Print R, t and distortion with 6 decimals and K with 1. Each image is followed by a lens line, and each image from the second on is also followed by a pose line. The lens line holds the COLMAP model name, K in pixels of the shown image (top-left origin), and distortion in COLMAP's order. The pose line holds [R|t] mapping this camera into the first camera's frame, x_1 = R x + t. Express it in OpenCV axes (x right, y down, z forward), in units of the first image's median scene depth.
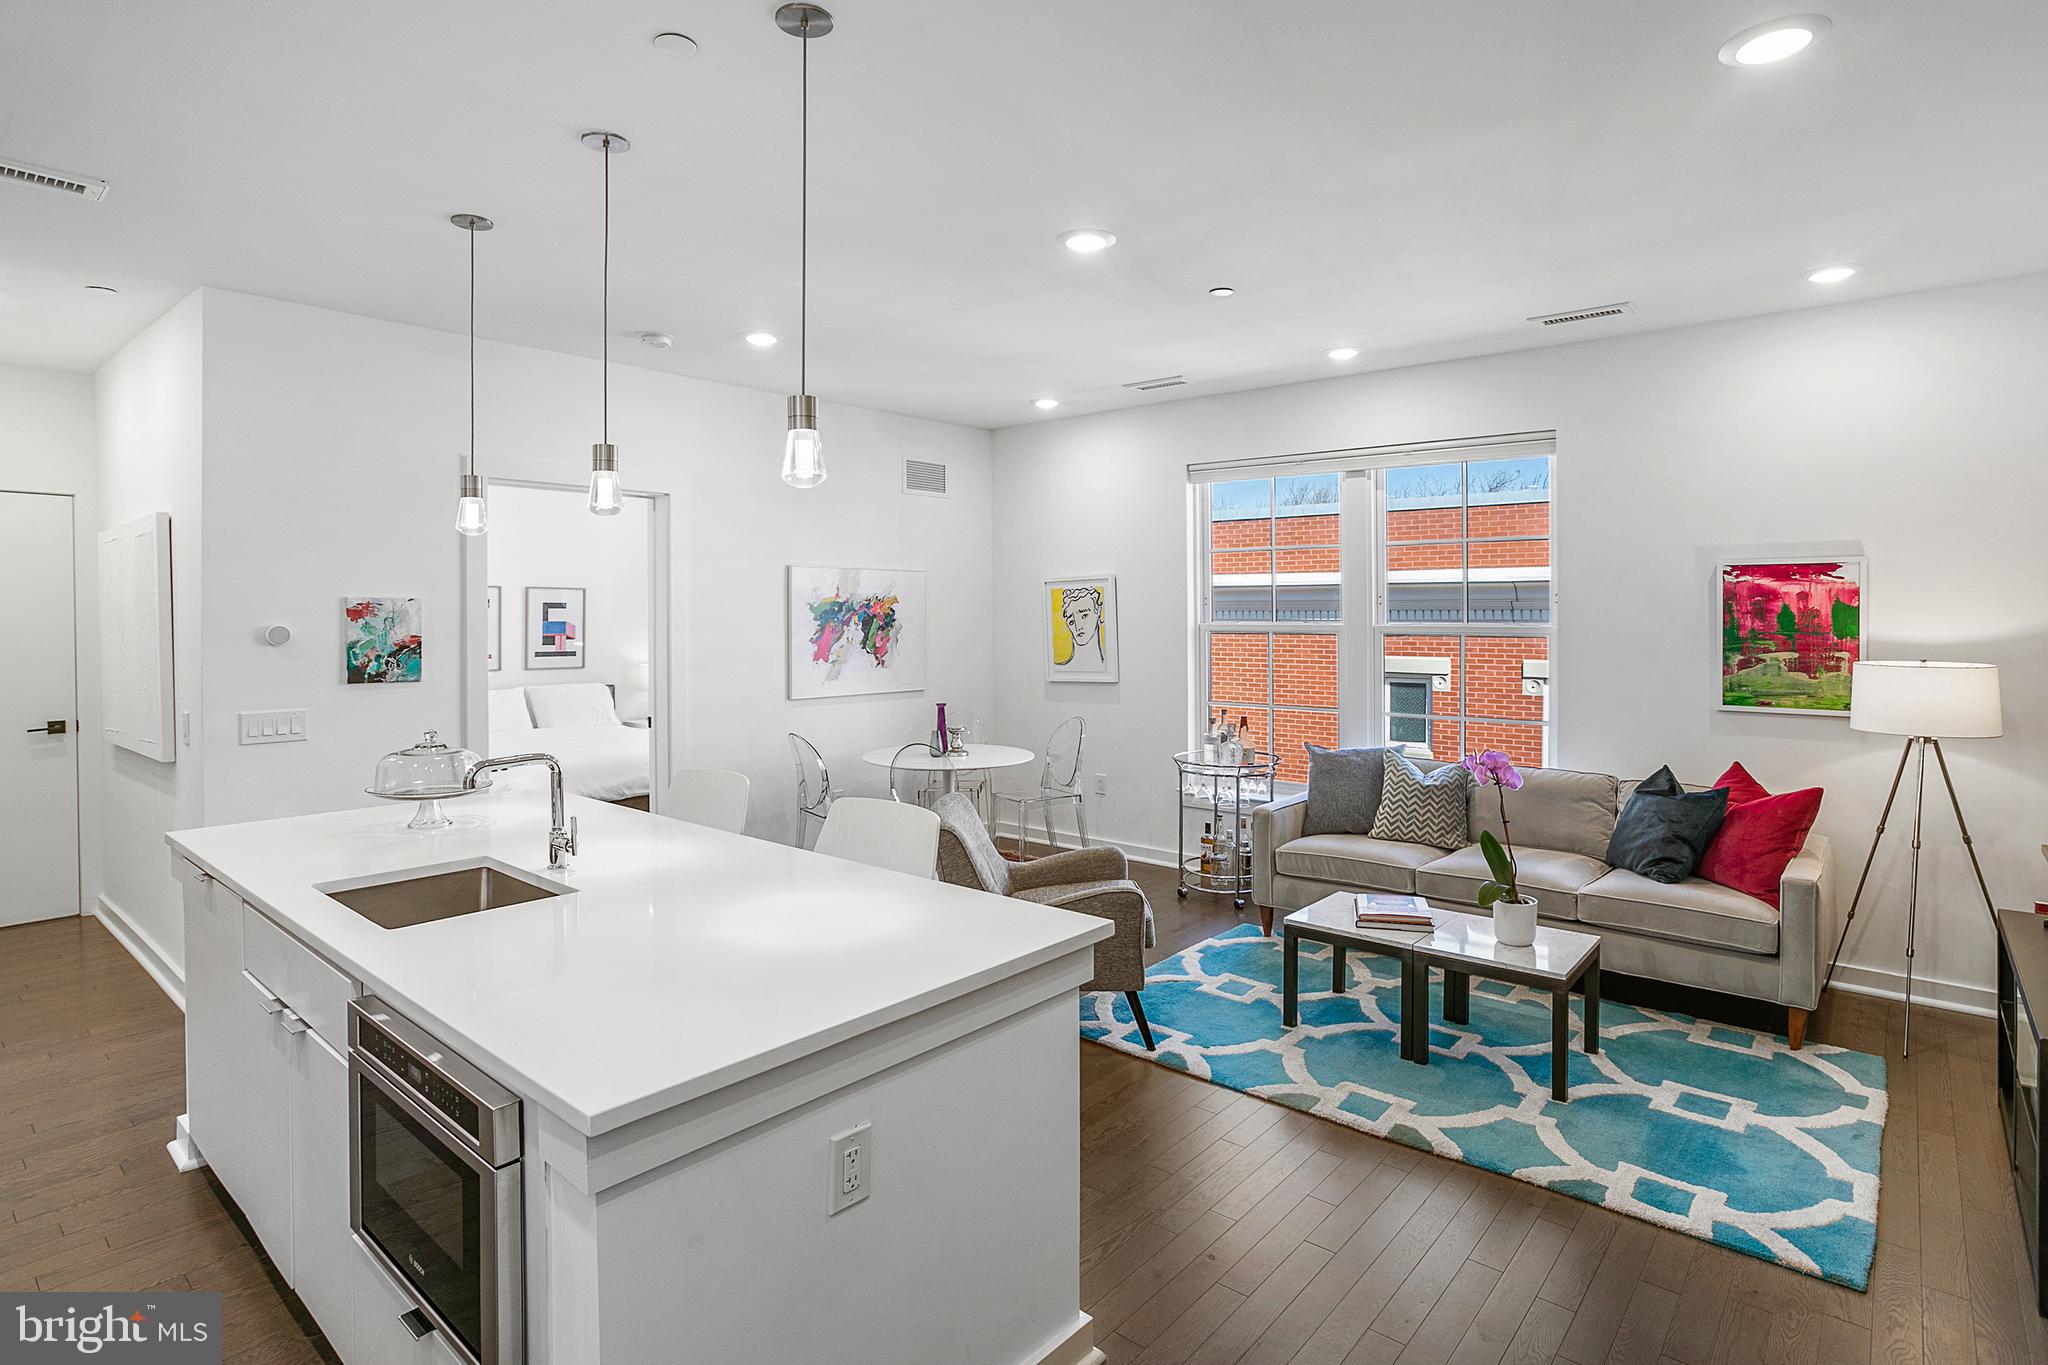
lens RADIAL K [[1008.7, 0, 1032.2], [0, 1008.7, 639.1], [0, 0, 1]] dist [-0.030869, 0.013727]
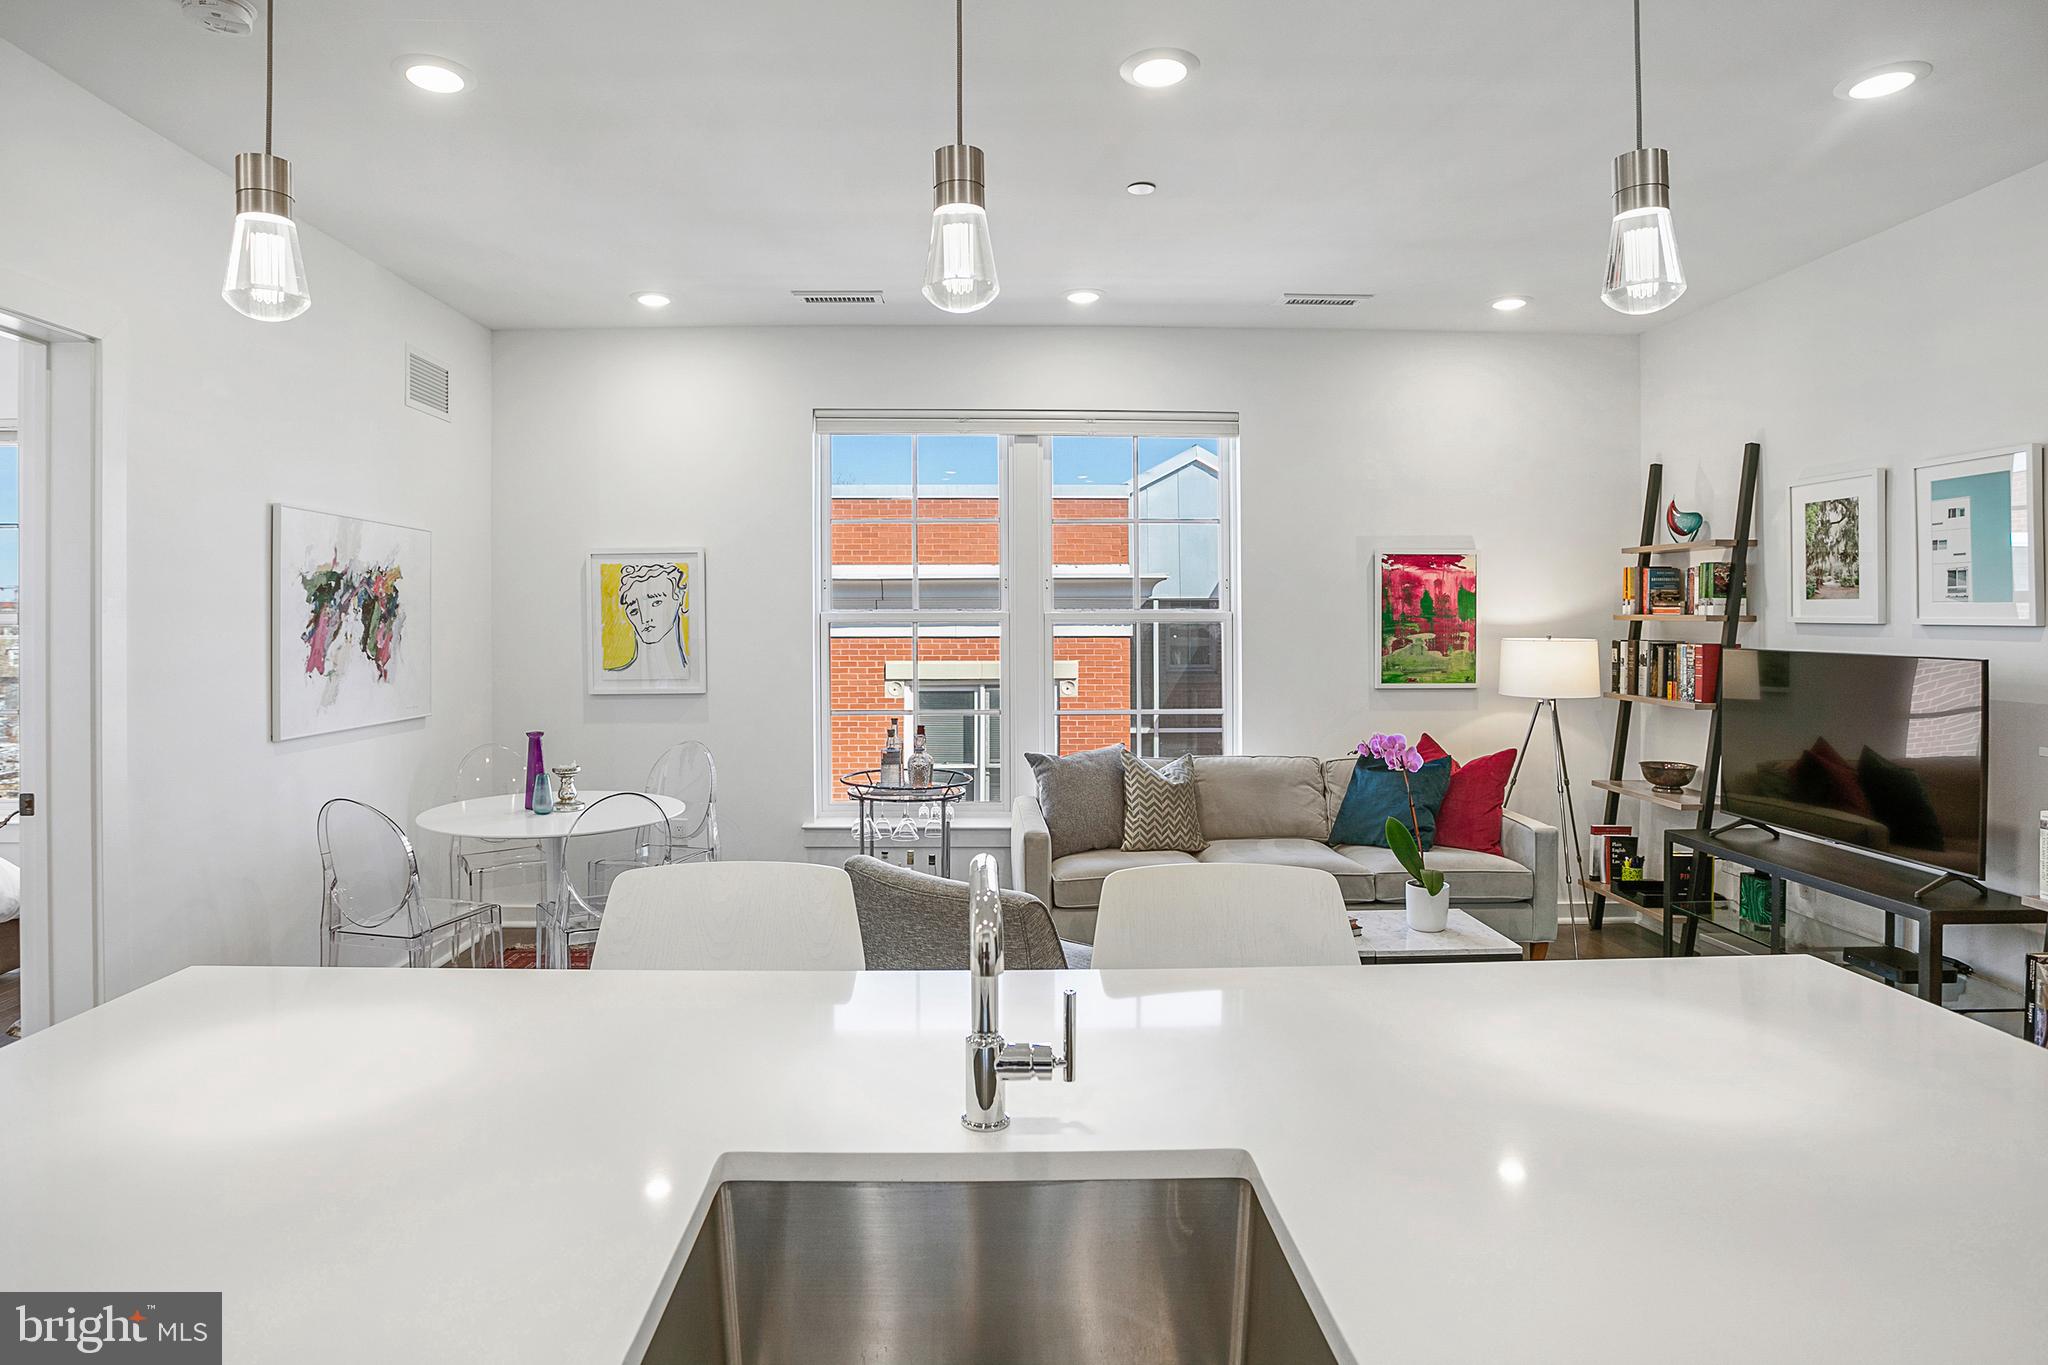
lens RADIAL K [[1117.3, 0, 930.7], [0, 1117.3, 626.5], [0, 0, 1]] dist [-0.070678, -0.000369]
pose [[0.778610, -0.002940, 0.627502, -0.442115], [0.017459, 0.999703, -0.016979, 0.016468], [-0.627266, 0.024175, 0.778430, 0.376915]]
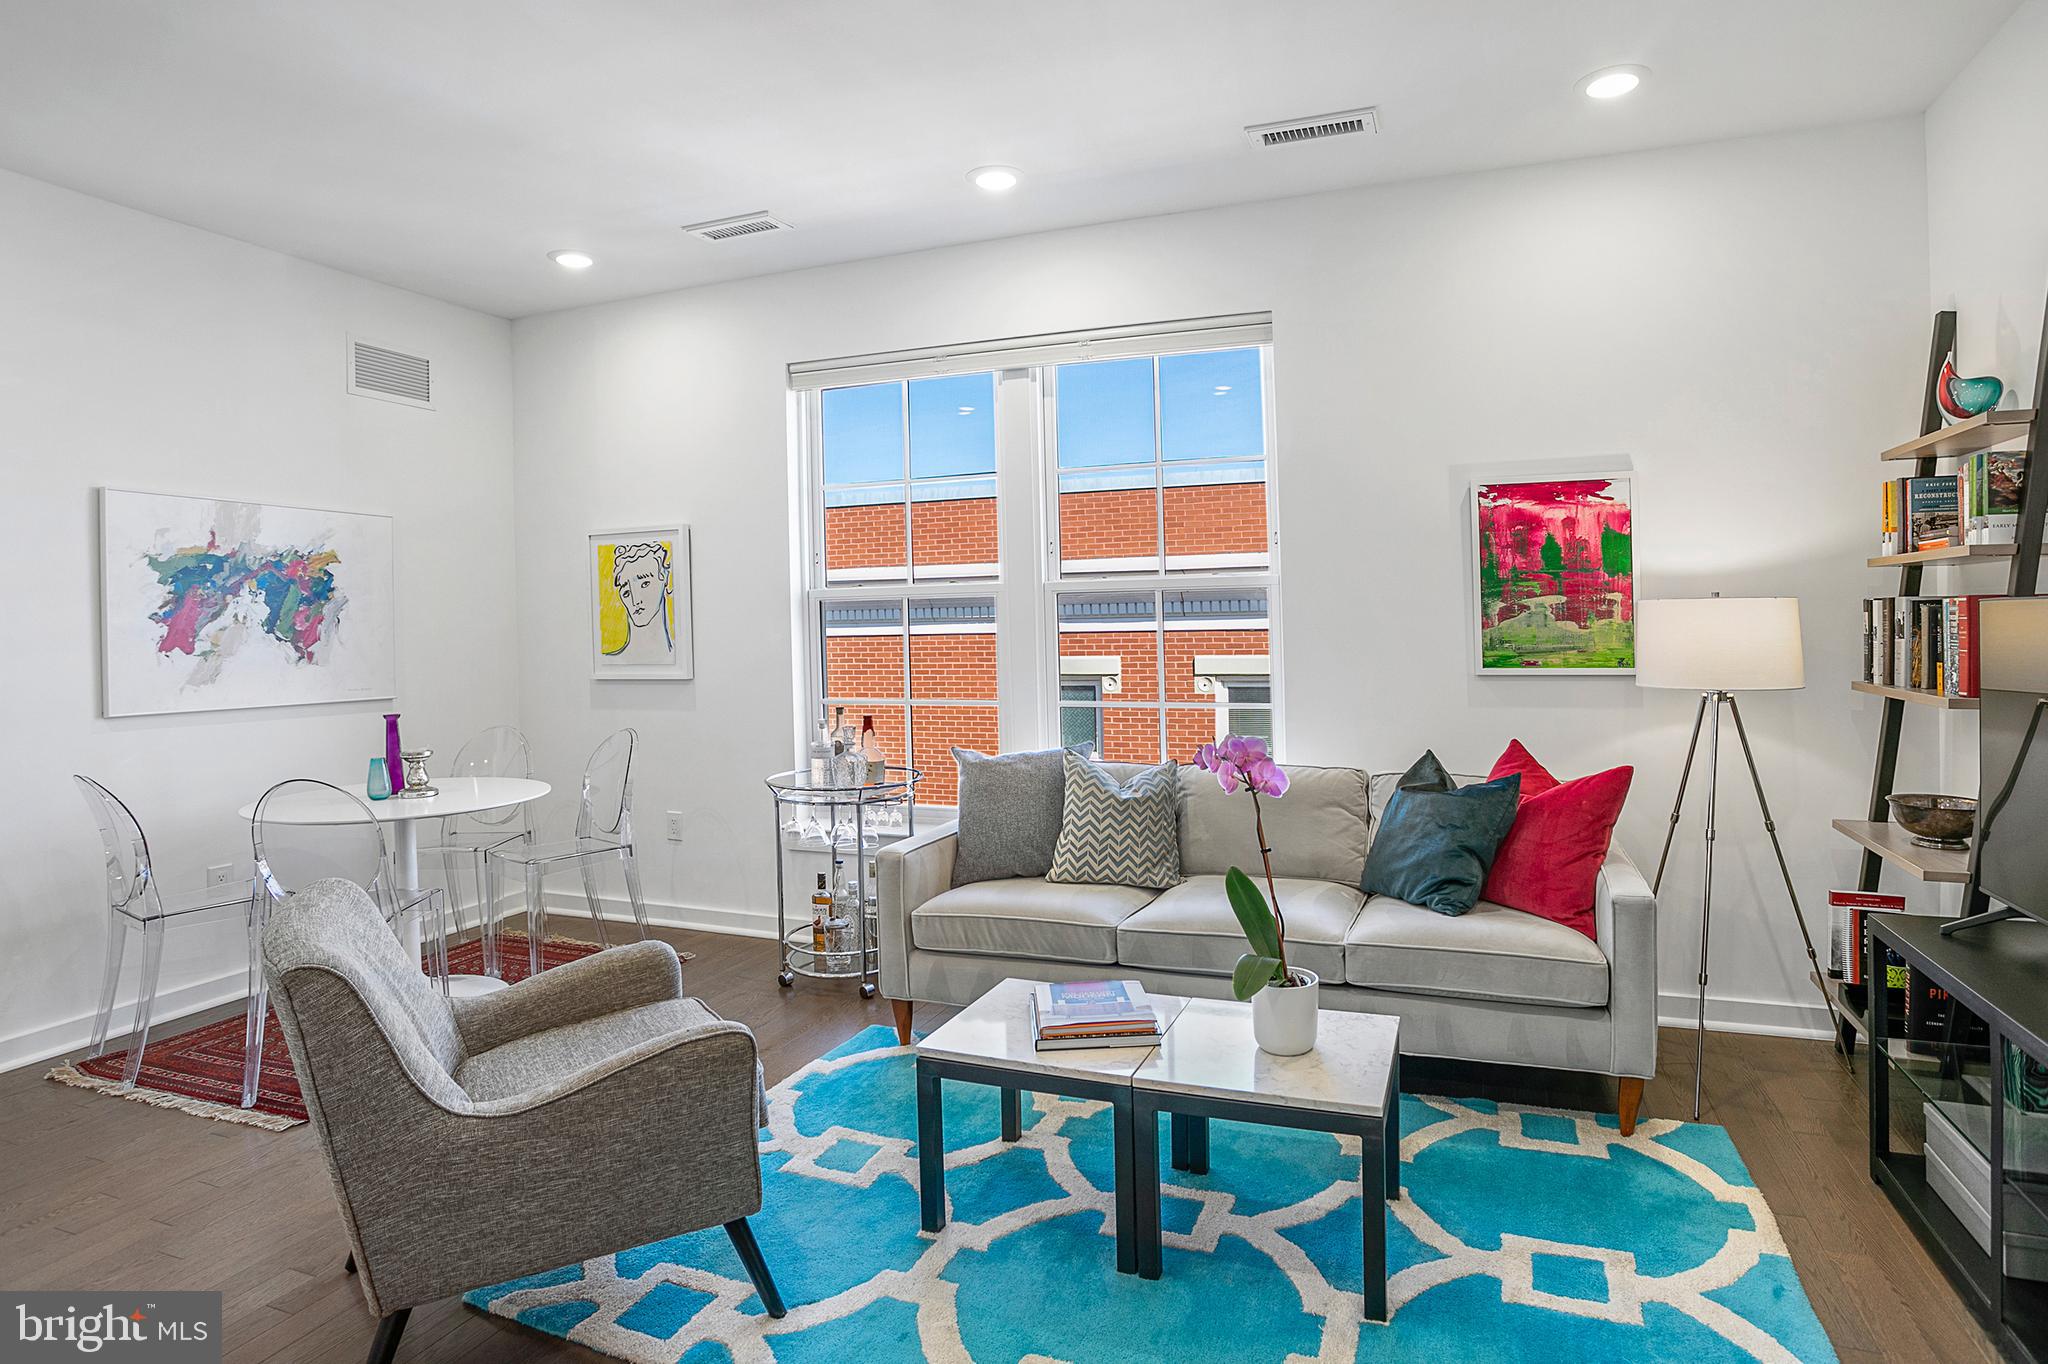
lens RADIAL K [[1056.5, 0, 1031.1], [0, 1056.5, 633.2], [0, 0, 1]] dist [-0.089385, 0.043517]
pose [[0.948071, -0.016608, 0.317625, 0.110882], [0.024526, 0.999480, -0.020947, 0.048182], [-0.317112, 0.027649, 0.947985, 0.354357]]
